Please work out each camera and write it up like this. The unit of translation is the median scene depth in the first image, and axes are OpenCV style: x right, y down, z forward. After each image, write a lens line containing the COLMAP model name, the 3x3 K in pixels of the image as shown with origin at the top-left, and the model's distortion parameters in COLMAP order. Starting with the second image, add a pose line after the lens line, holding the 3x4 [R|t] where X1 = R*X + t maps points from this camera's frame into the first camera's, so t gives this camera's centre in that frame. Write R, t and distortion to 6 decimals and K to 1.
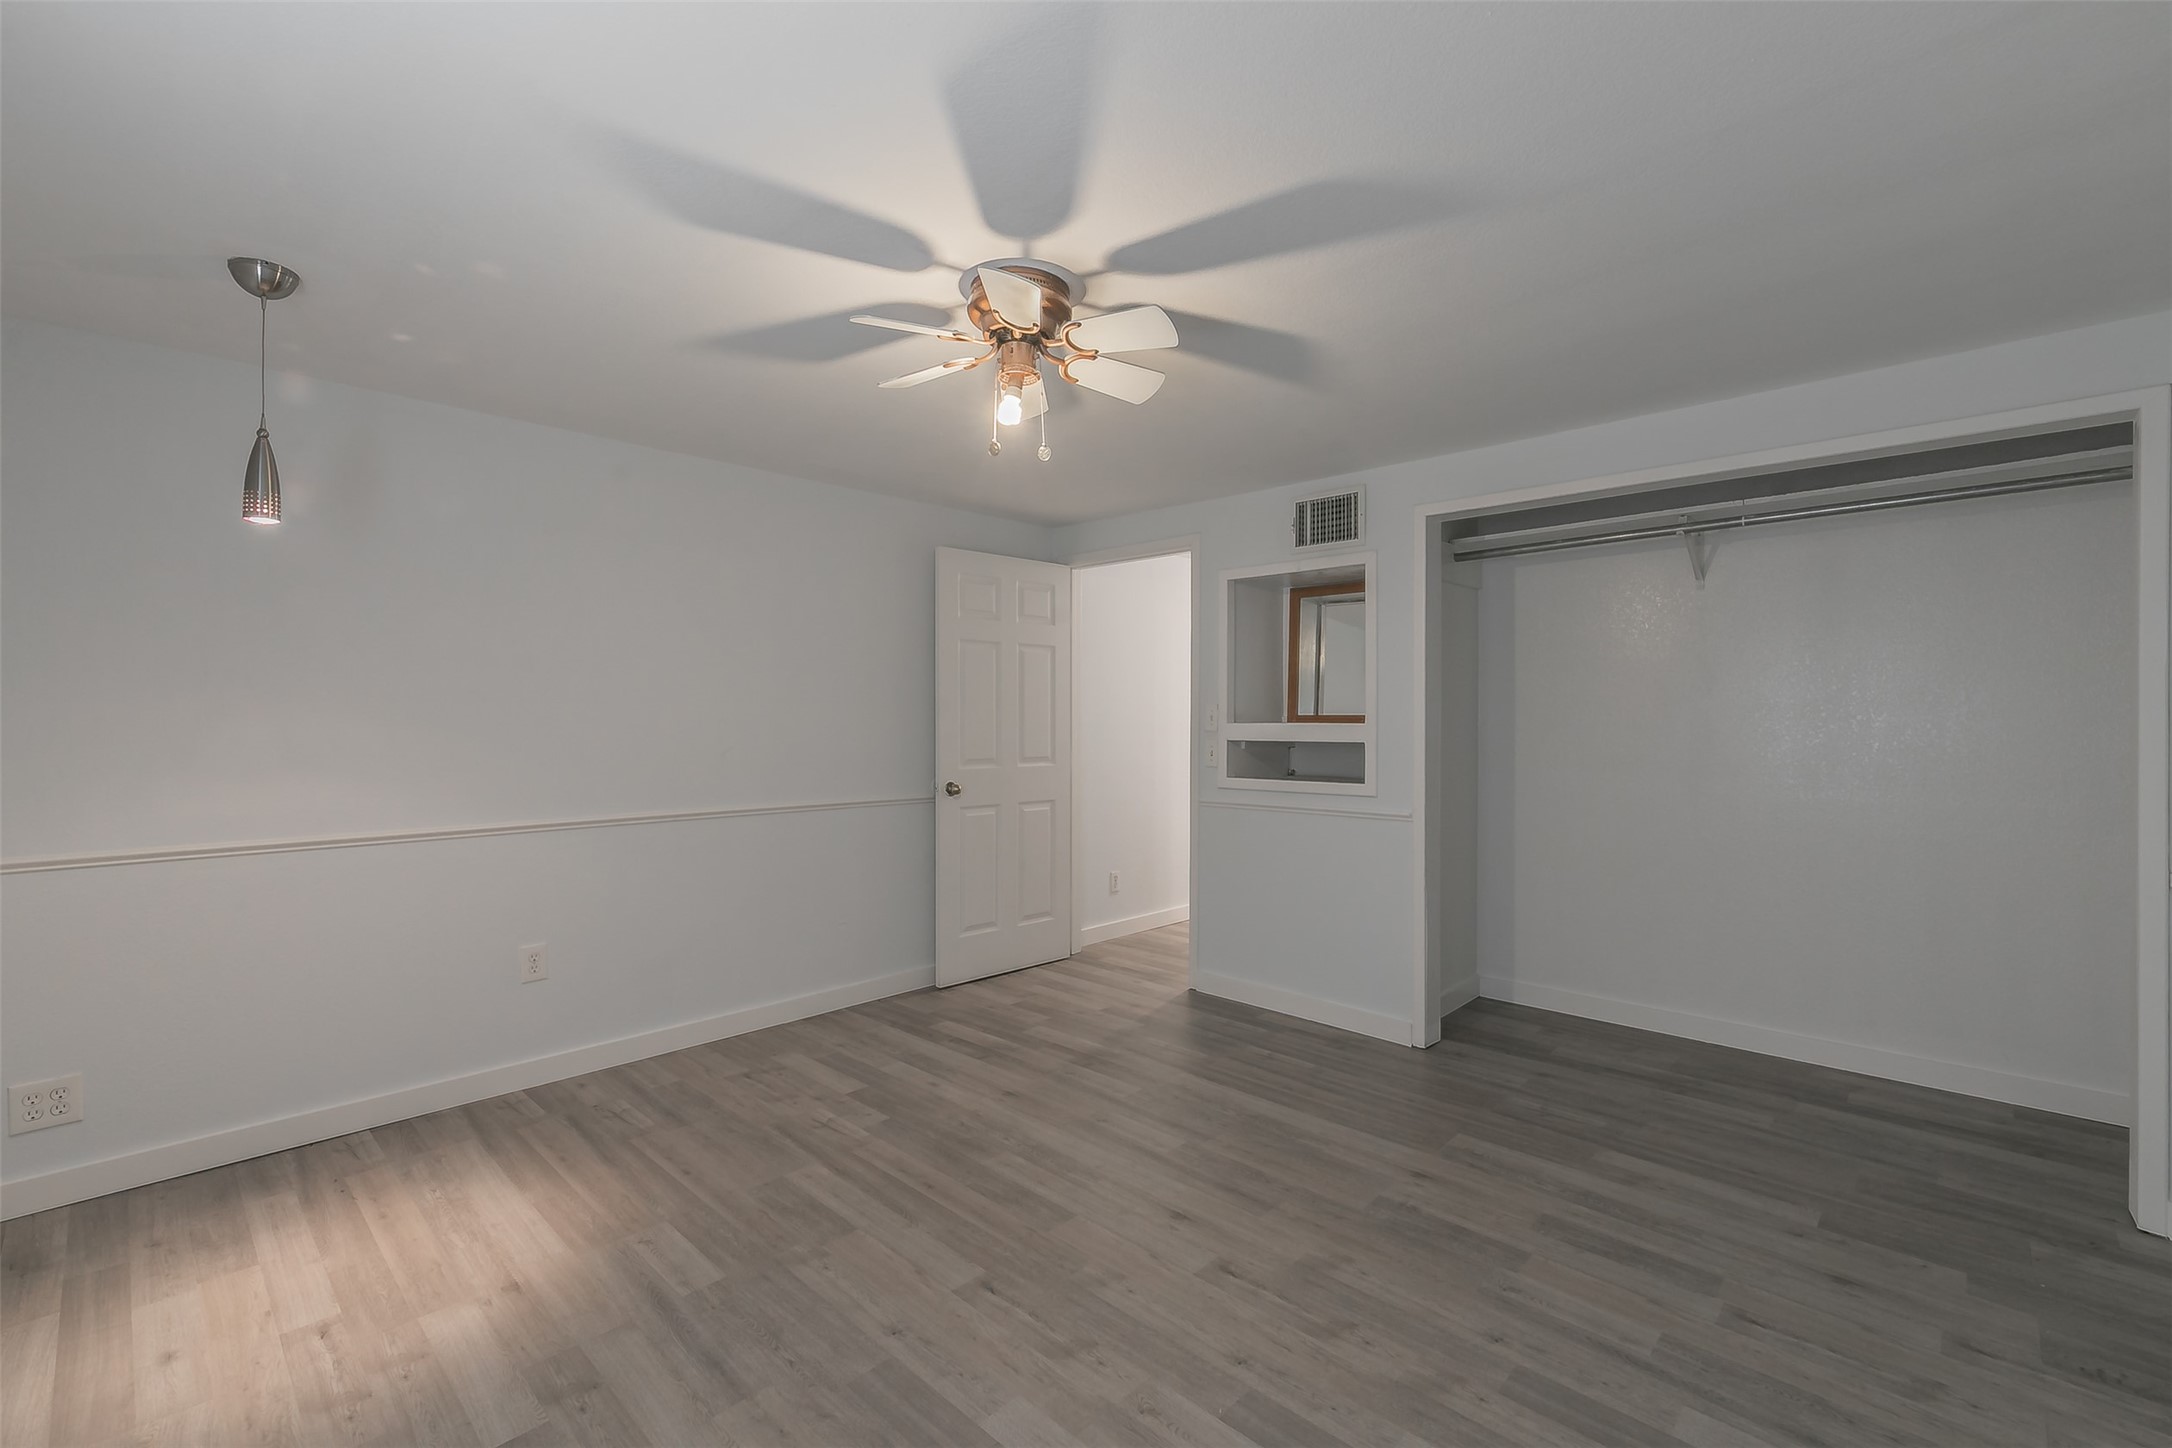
lens RADIAL K [[976.2, 0, 1079.1], [0, 976.2, 725.3], [0, 0, 1]] dist [-0.000370, -0.000302]
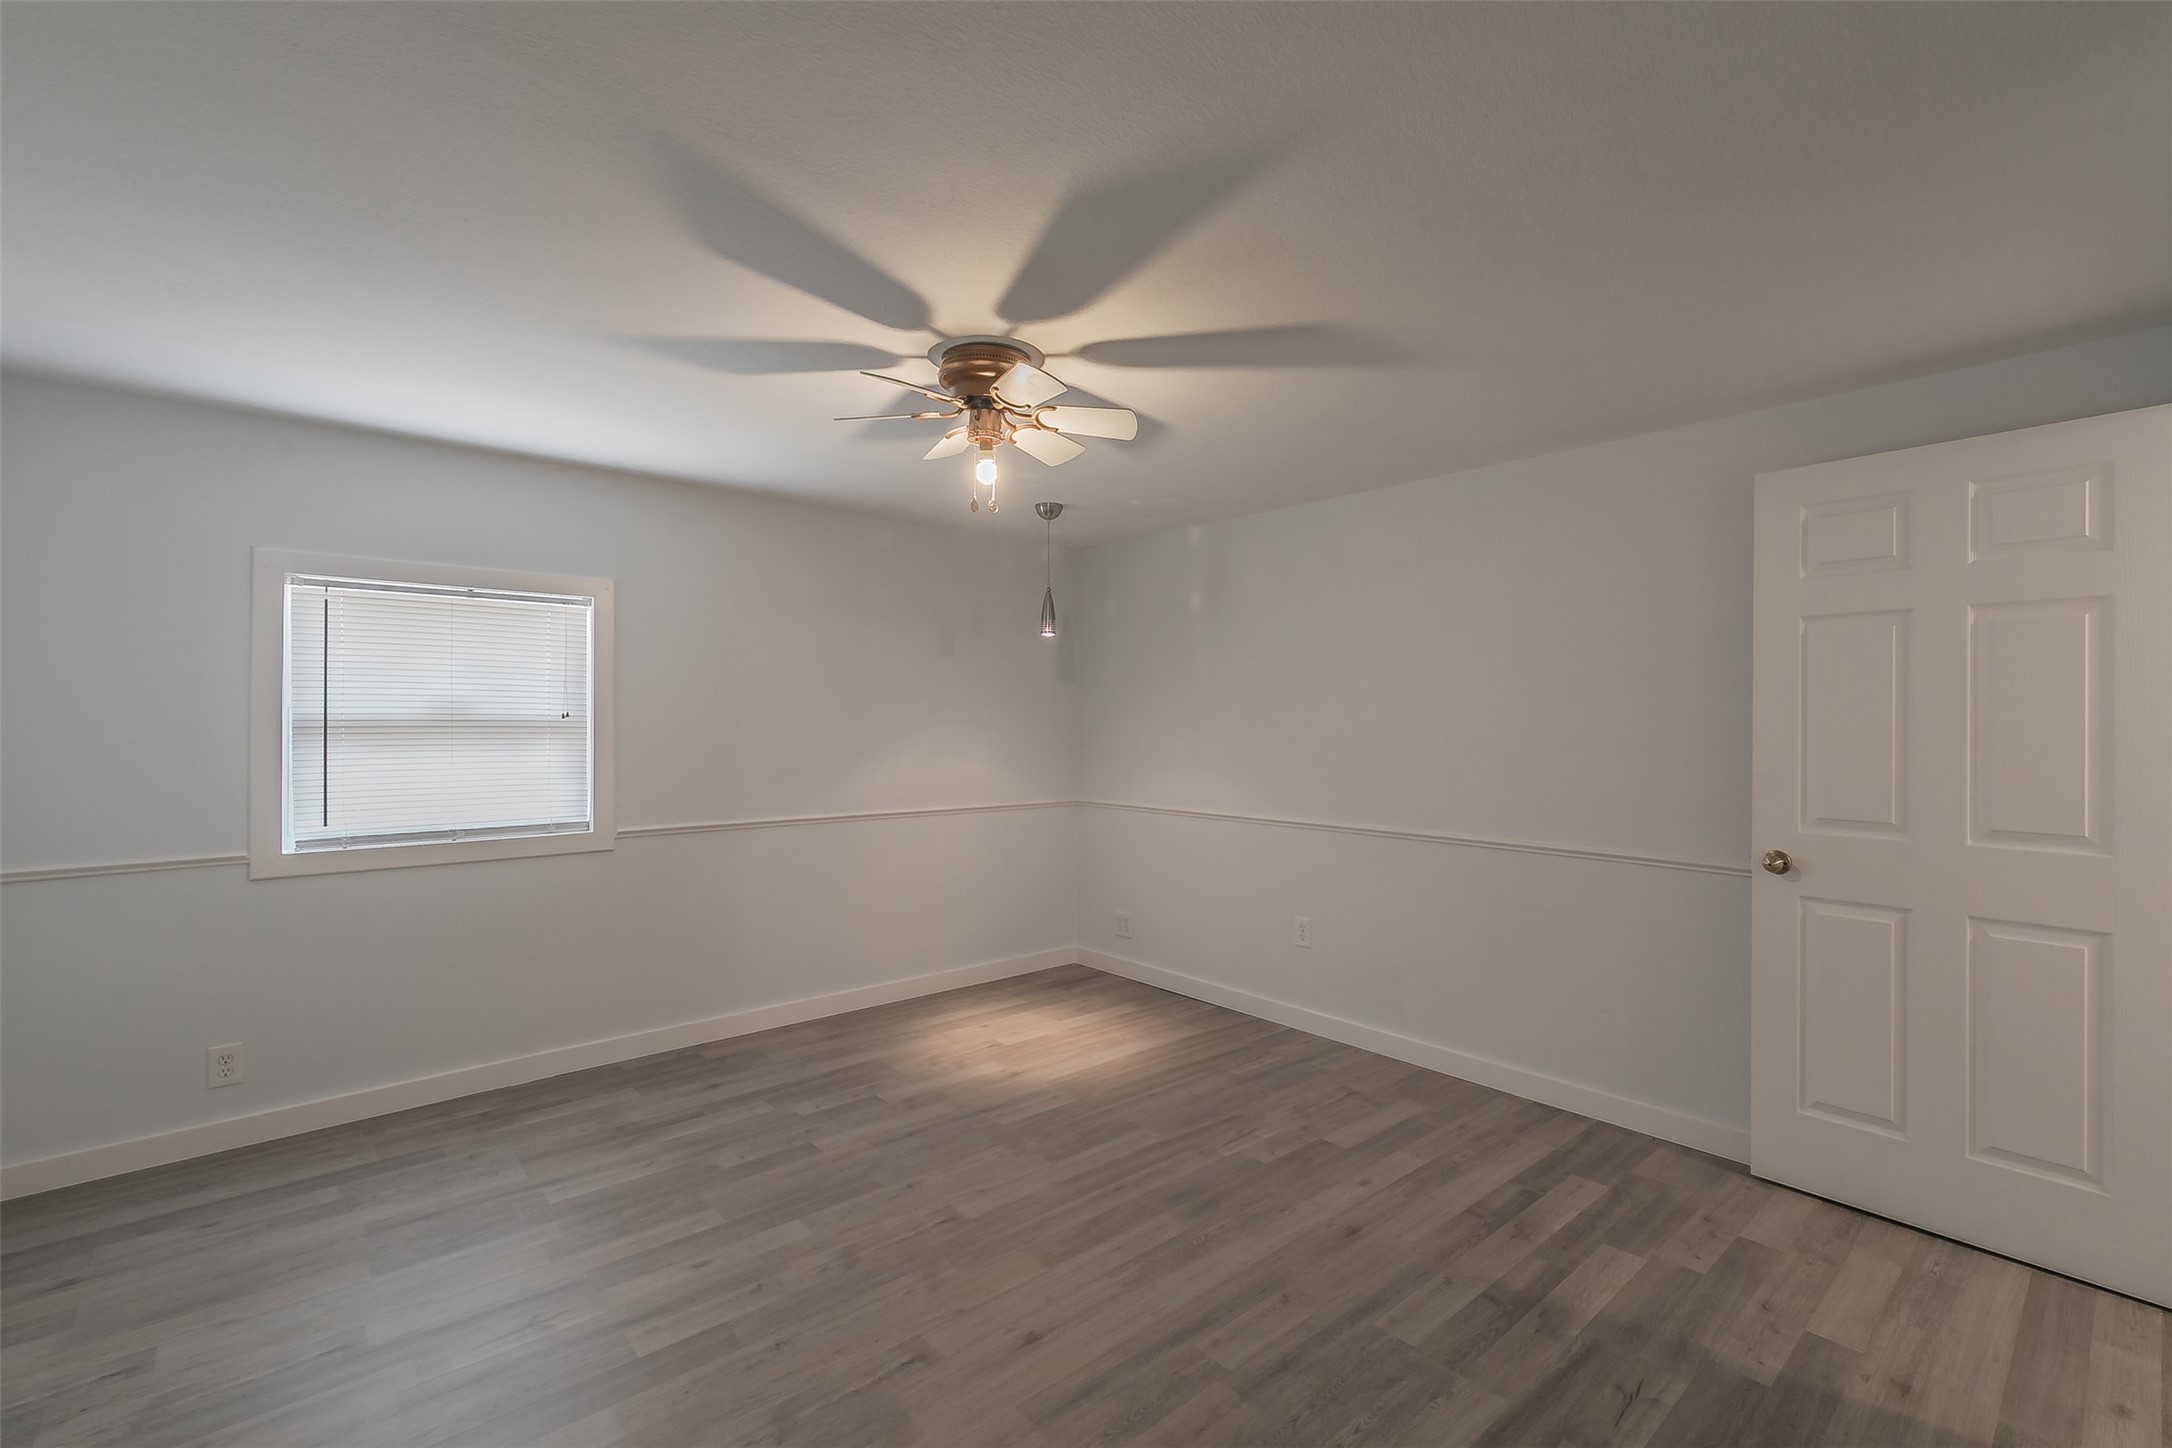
lens RADIAL K [[929.3, 0, 1059.8], [0, 929.3, 717.1], [0, 0, 1]] dist [-0.002074, -0.000556]
pose [[-0.108089, -0.004997, -0.994129, 0.844816], [-0.012388, 0.999917, -0.003679, -0.032017], [0.994064, 0.011917, -0.108142, 1.031005]]
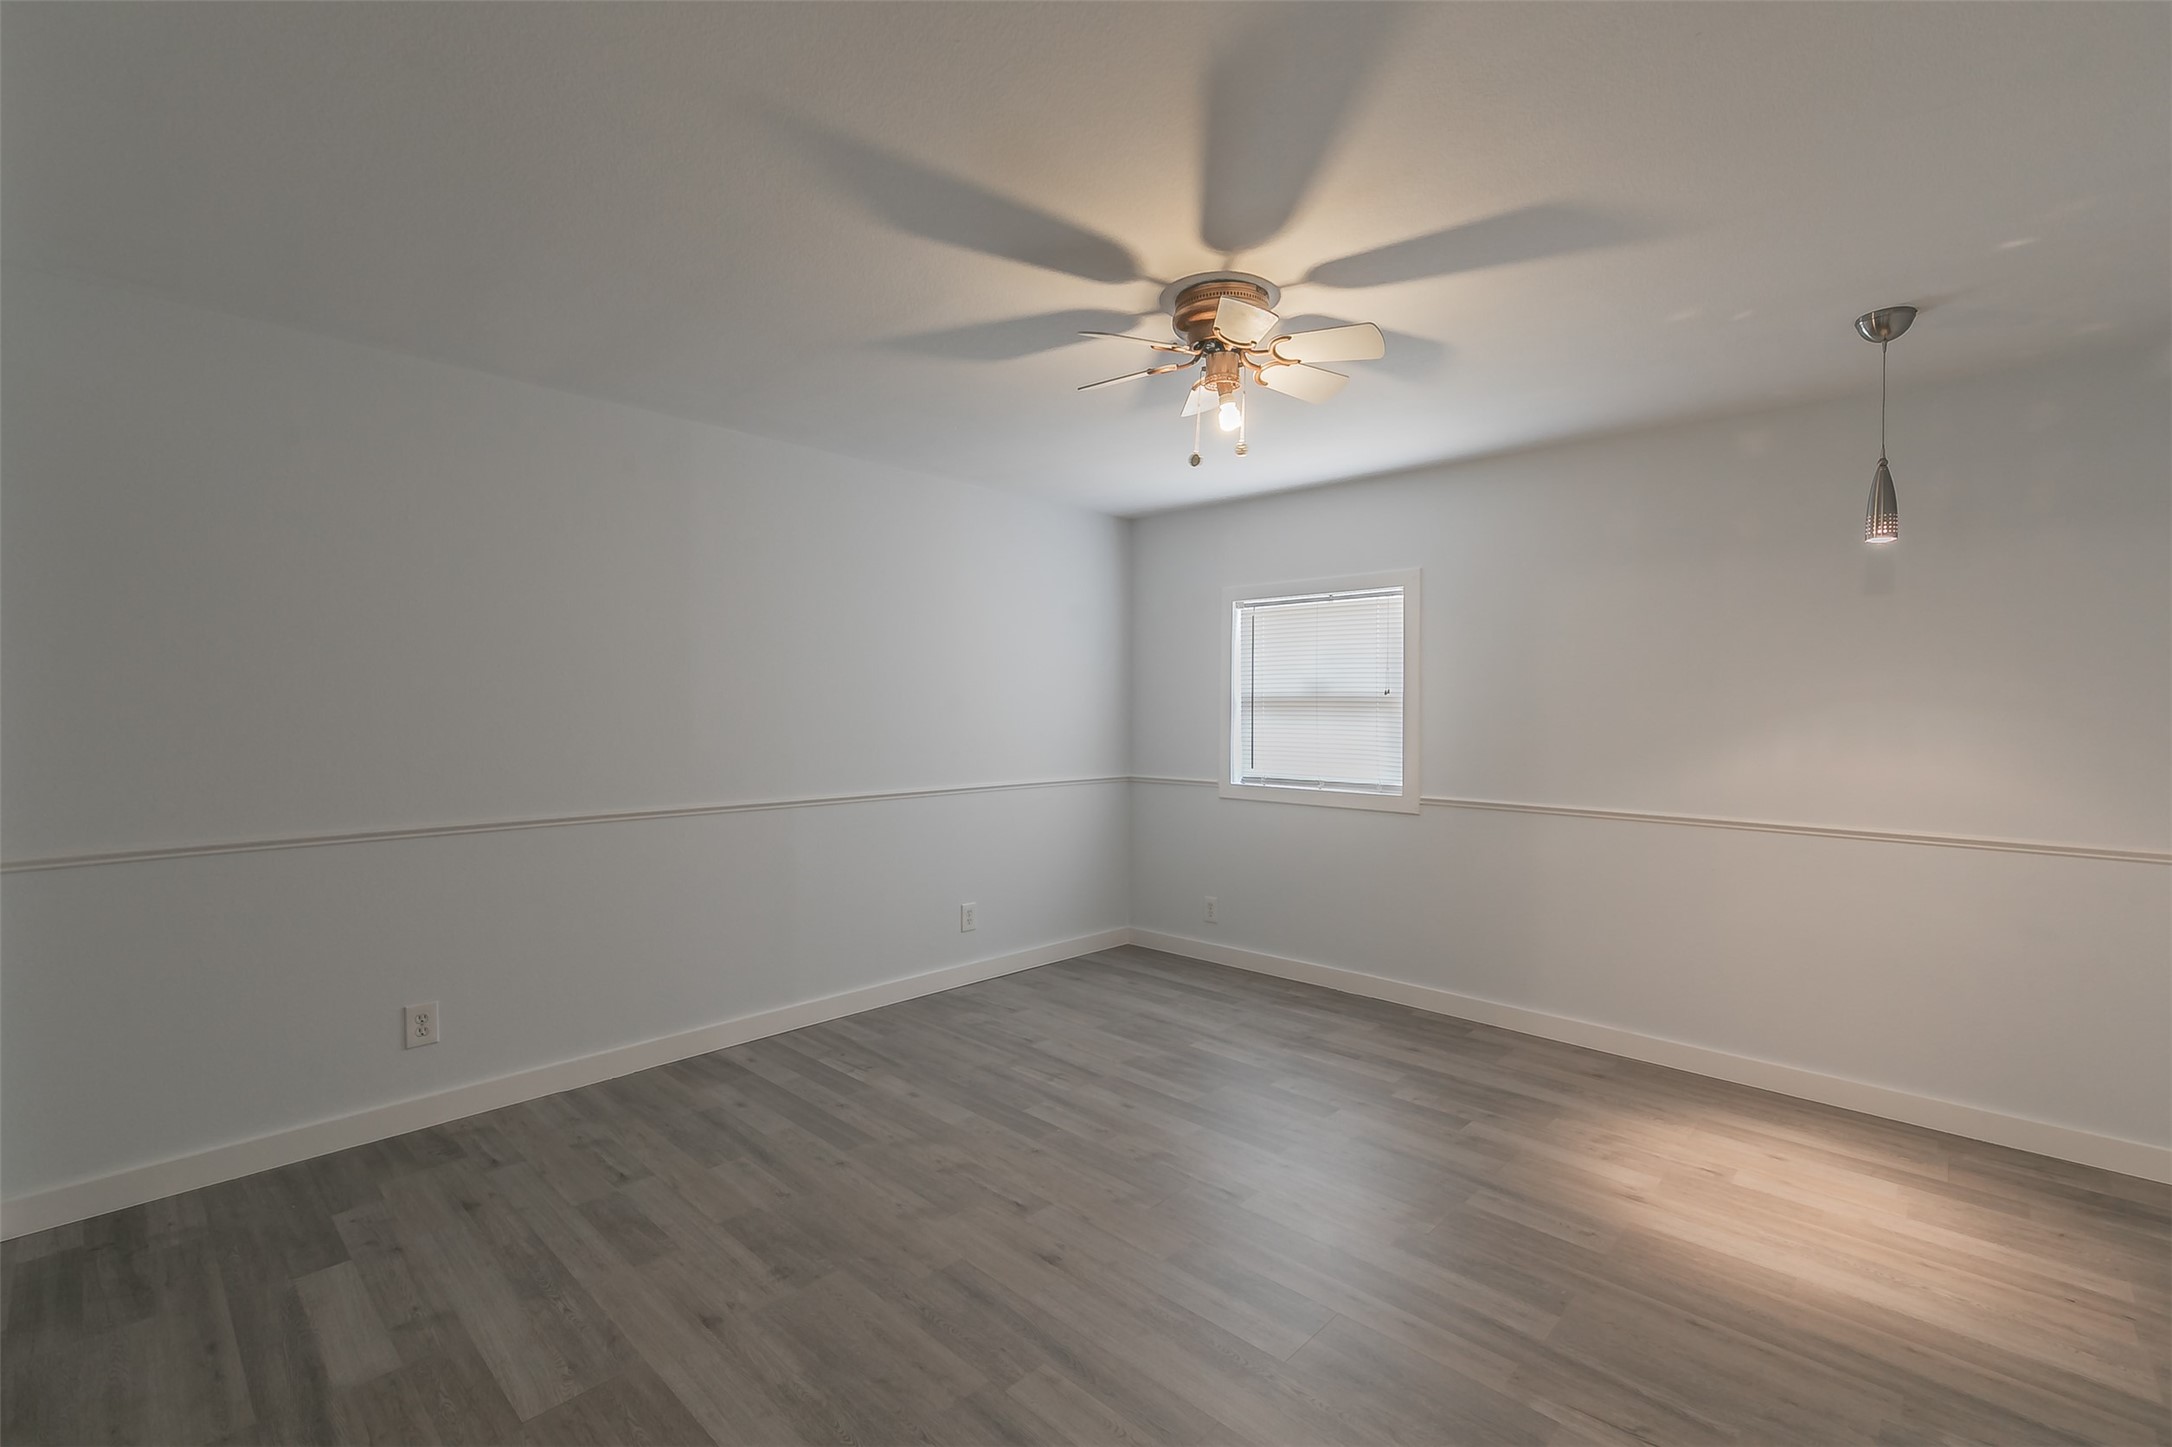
lens RADIAL K [[922.9, 0, 1124.8], [0, 922.9, 726.9], [0, 0, 1]] dist [0.002825, 0.000234]
pose [[-0.999226, -0.009405, -0.038198, 0.066776], [-0.010576, 0.999476, 0.030582, -0.015108], [0.037891, 0.030962, -0.998802, 1.718159]]
